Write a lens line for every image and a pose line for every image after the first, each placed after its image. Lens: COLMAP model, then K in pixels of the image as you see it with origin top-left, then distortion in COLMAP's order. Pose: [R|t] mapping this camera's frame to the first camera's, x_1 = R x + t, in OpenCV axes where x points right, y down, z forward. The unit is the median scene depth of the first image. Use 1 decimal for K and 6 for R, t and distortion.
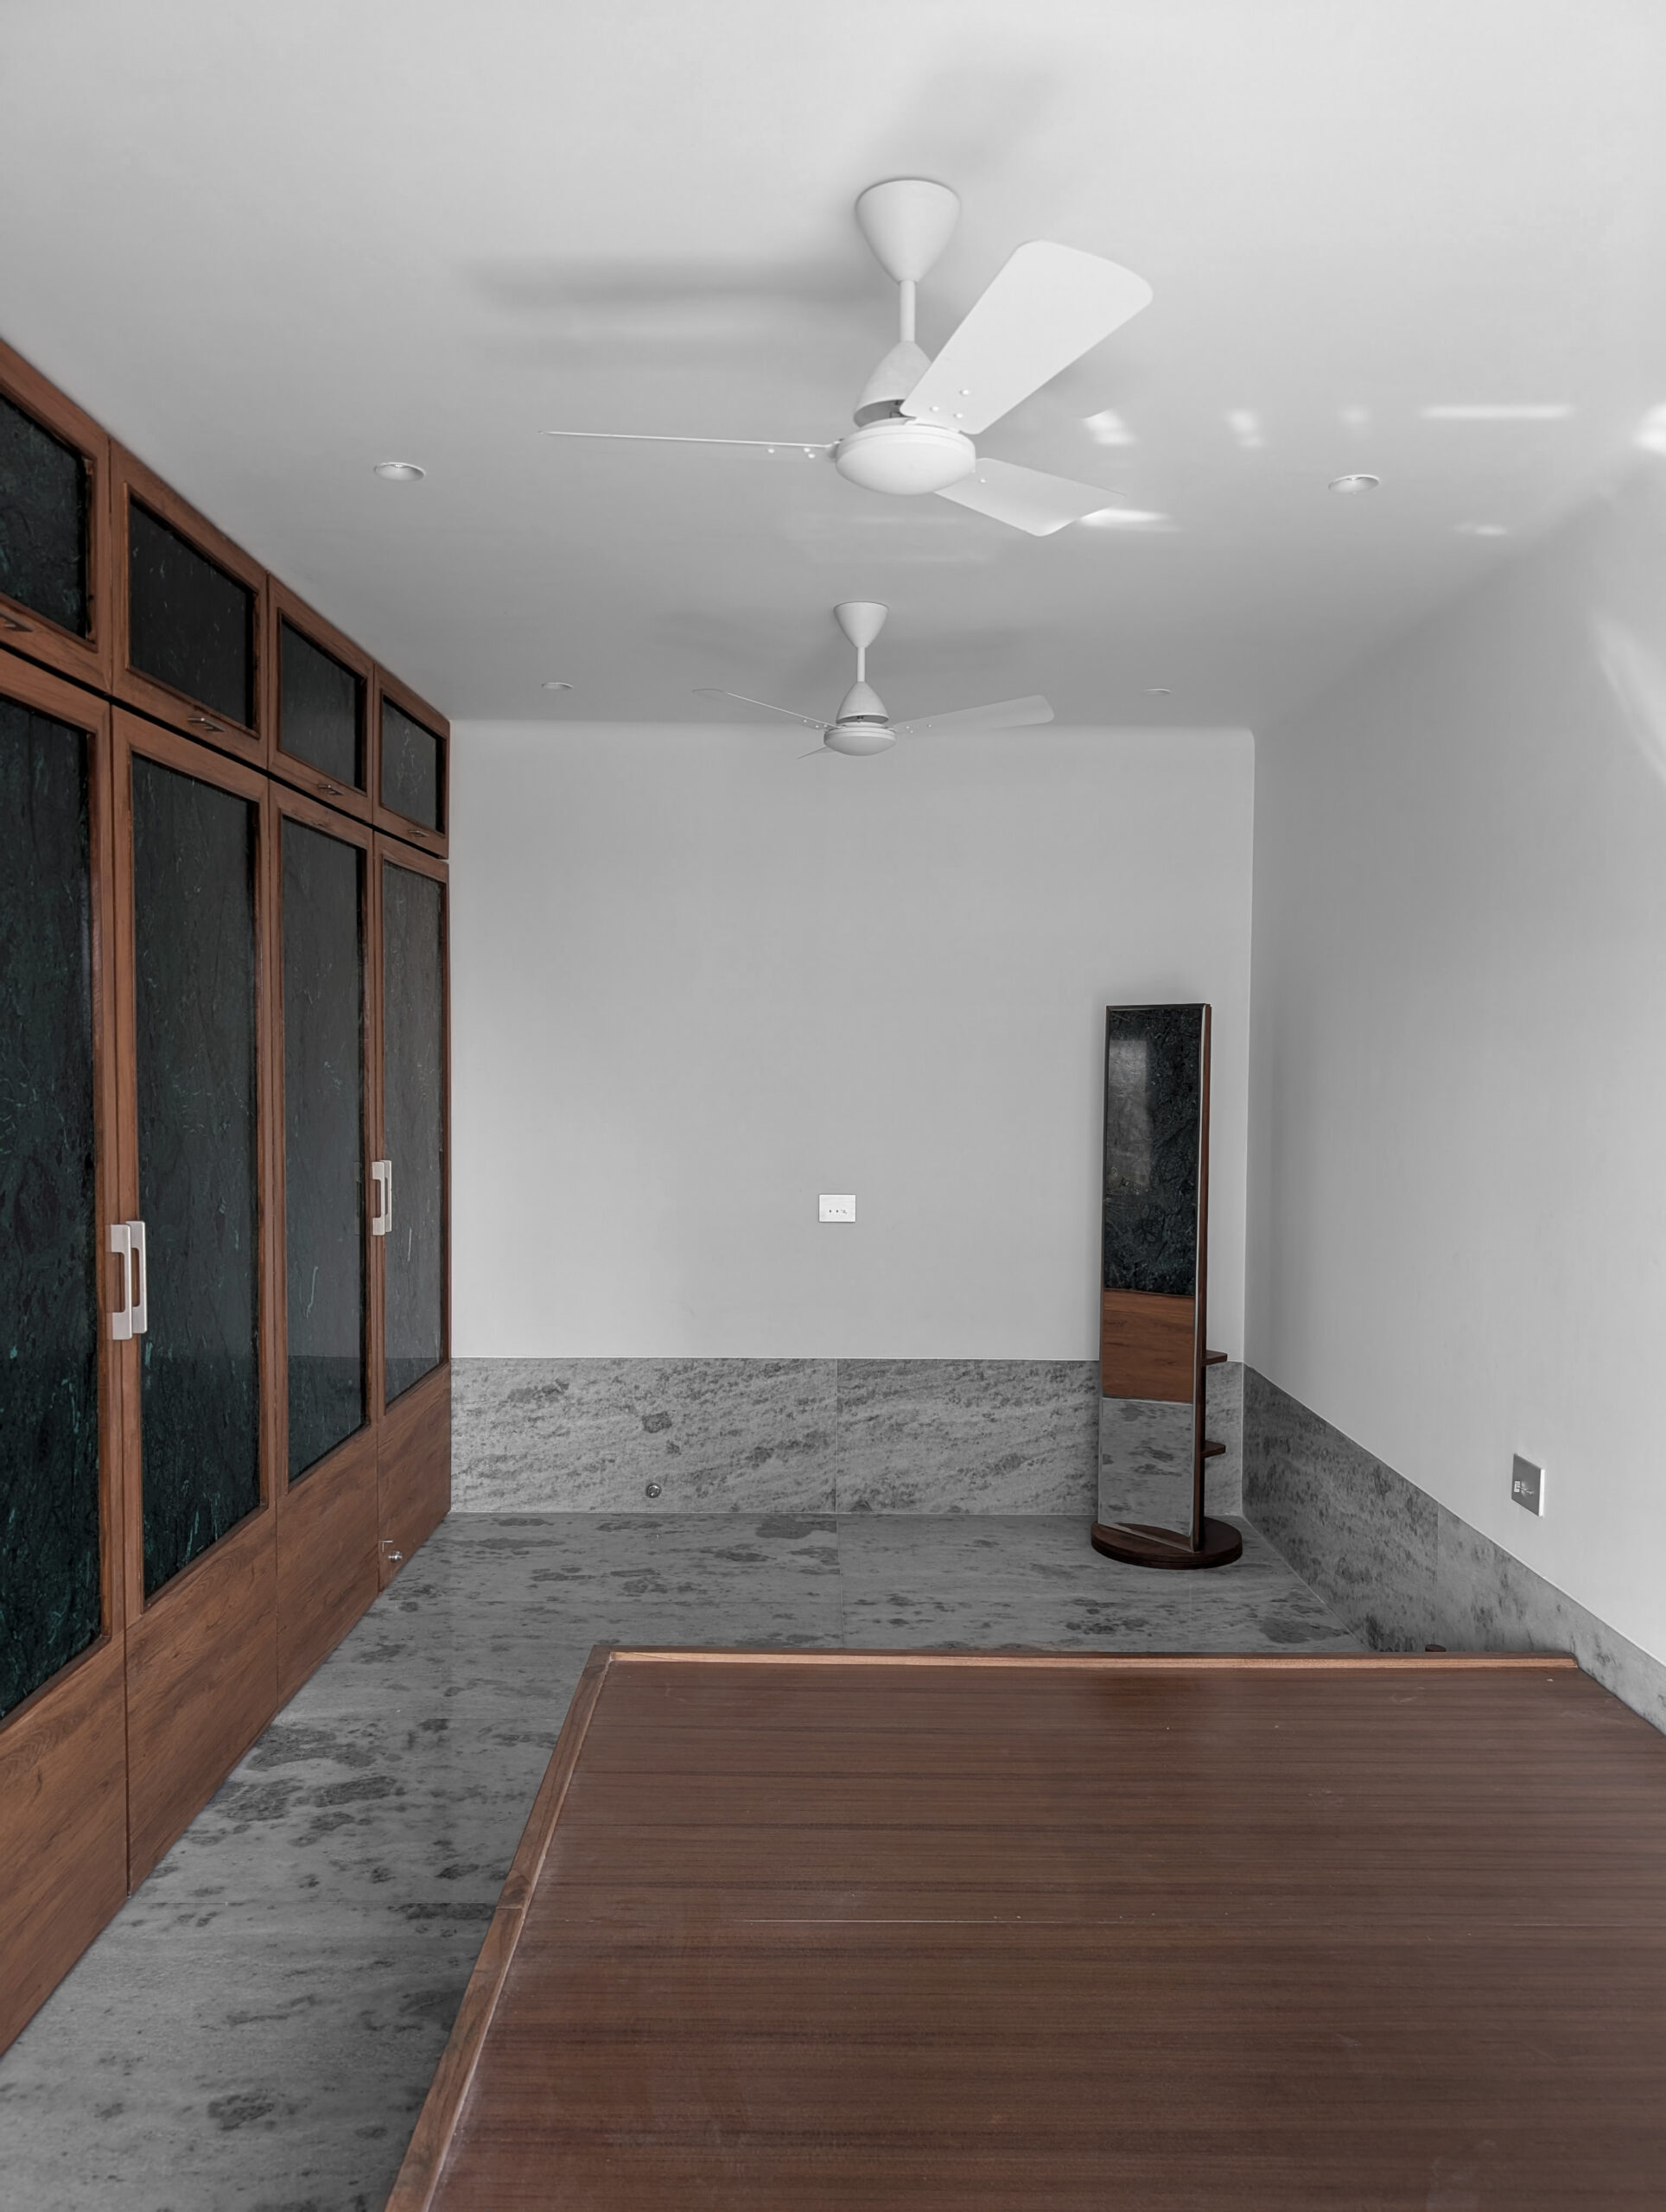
lens RADIAL K [[1629.6, 0, 833.0], [0, 1629.6, 1106.0], [0, 0, 1]] dist [0.005985, 0.007319]
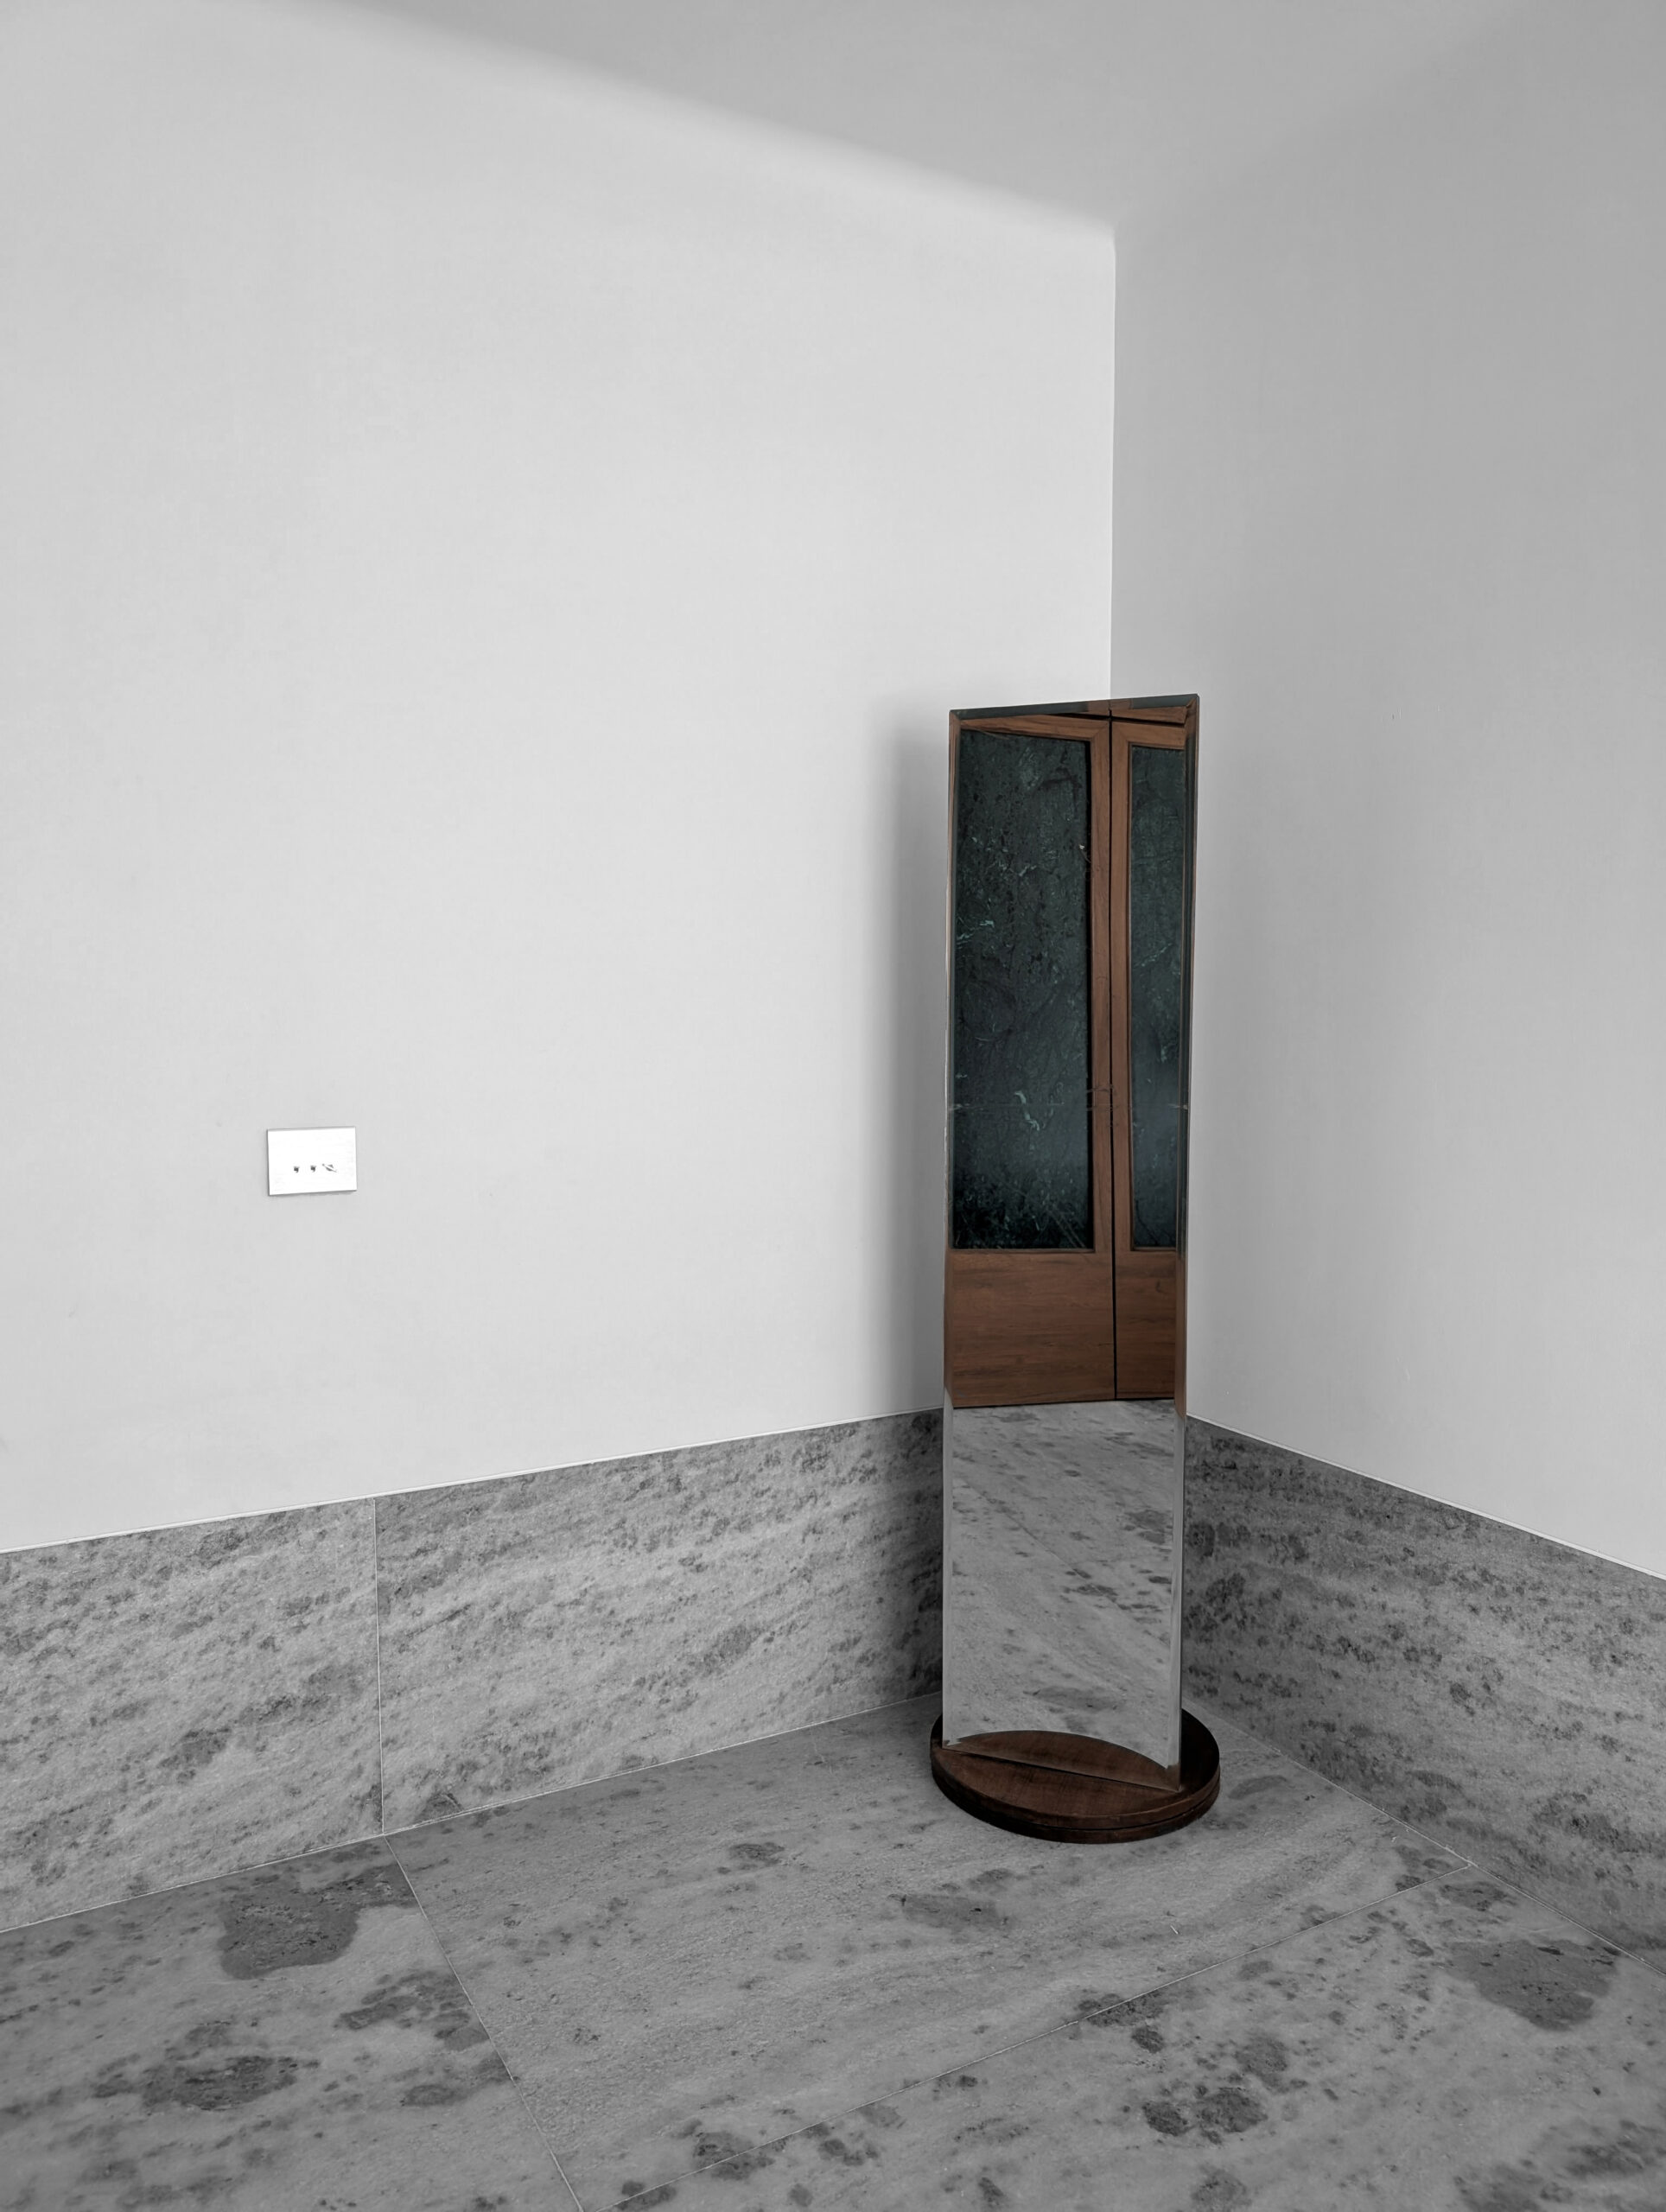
lens RADIAL K [[1629.6, 0, 833.0], [0, 1629.6, 1106.0], [0, 0, 1]] dist [0.005985, 0.007319]
pose [[0.881097, -0.050036, 0.470281, -0.090774], [0.027680, 0.998139, 0.054338, 0.028028], [-0.472124, -0.034860, 0.880842, 0.552593]]
